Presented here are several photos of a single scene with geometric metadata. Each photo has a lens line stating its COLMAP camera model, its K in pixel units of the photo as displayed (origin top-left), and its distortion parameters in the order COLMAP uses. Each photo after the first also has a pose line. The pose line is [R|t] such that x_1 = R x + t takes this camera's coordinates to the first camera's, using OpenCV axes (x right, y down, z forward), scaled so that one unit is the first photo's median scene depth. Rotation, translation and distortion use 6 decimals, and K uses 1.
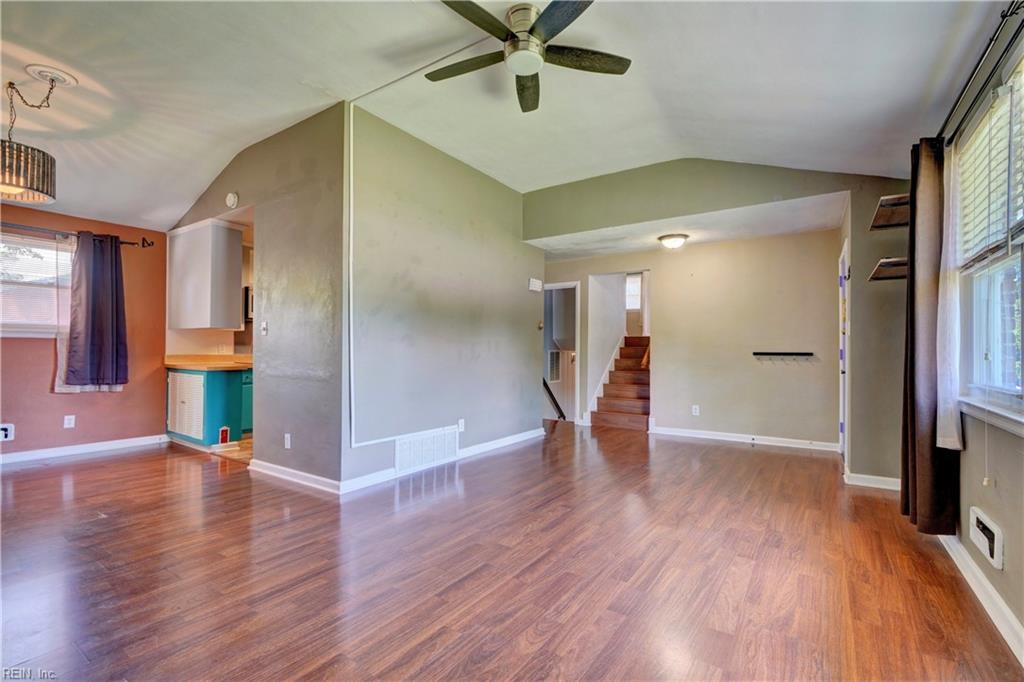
lens RADIAL K [[460.1, 0, 506.0], [0, 460.1, 348.4], [0, 0, 1]] dist [-0.010632, 0.002126]
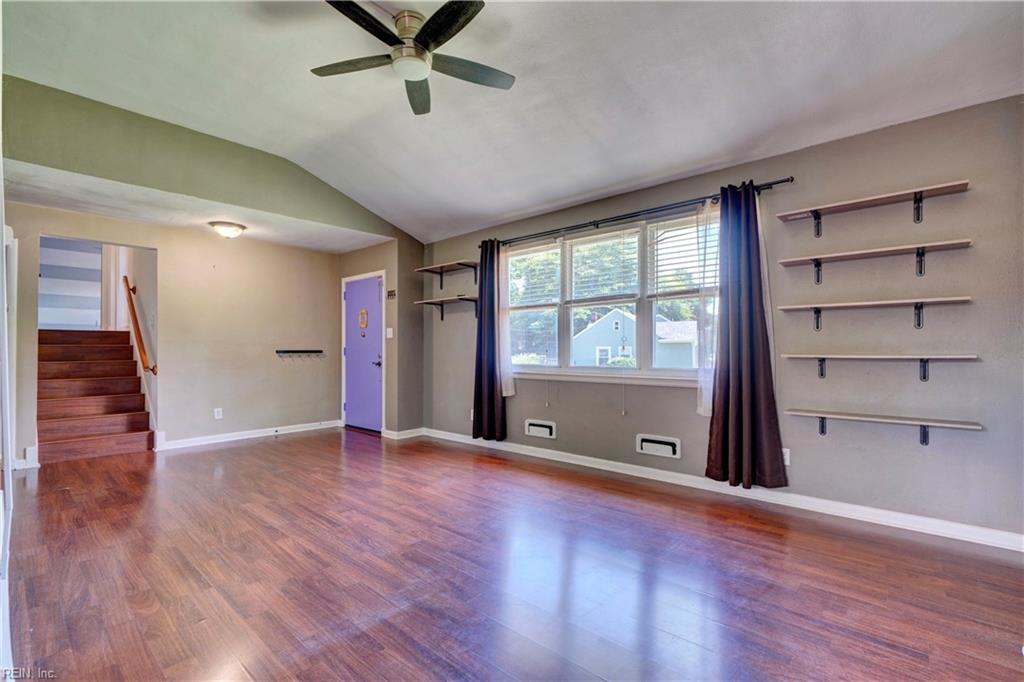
lens RADIAL K [[460.1, 0, 516.4], [0, 460.1, 346.2], [0, 0, 1]] dist [-0.010632, 0.002126]
pose [[0.114718, 0.003424, 0.993392, -0.788335], [-0.003036, 0.999991, -0.003096, 0.000301], [-0.993393, -0.002661, 0.114728, 0.534939]]
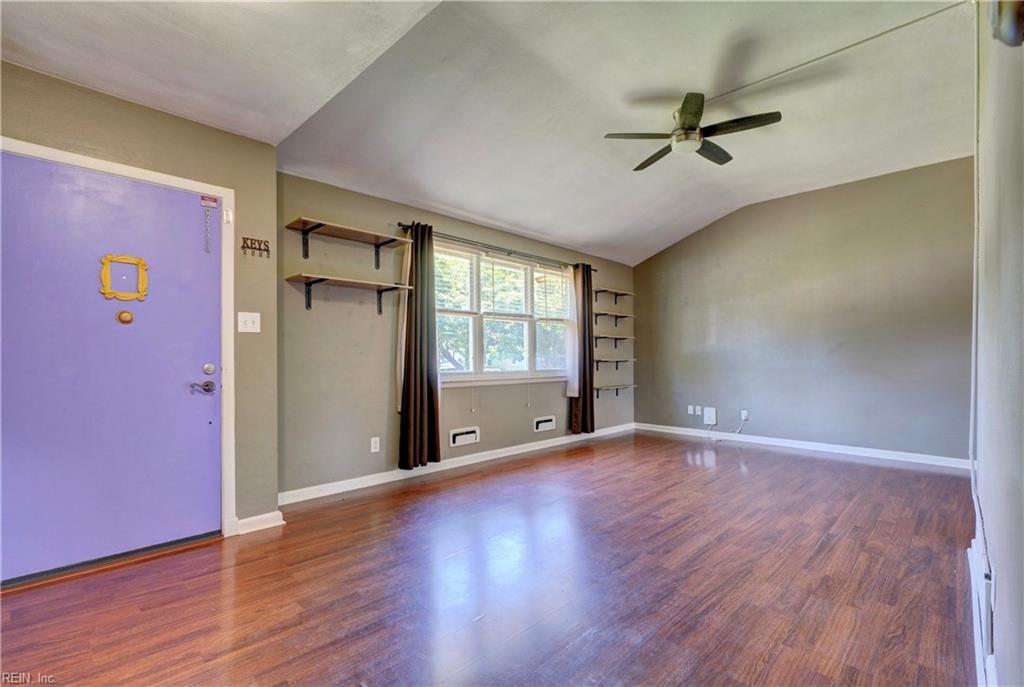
lens RADIAL K [[460.1, 0, 515.4], [0, 460.1, 349.2], [0, 0, 1]] dist [-0.010632, 0.002126]
pose [[-0.986760, -0.002418, 0.162169, 0.268625], [-0.005947, 0.999756, -0.021281, 0.013264], [-0.162078, -0.021964, -0.986534, 2.019513]]
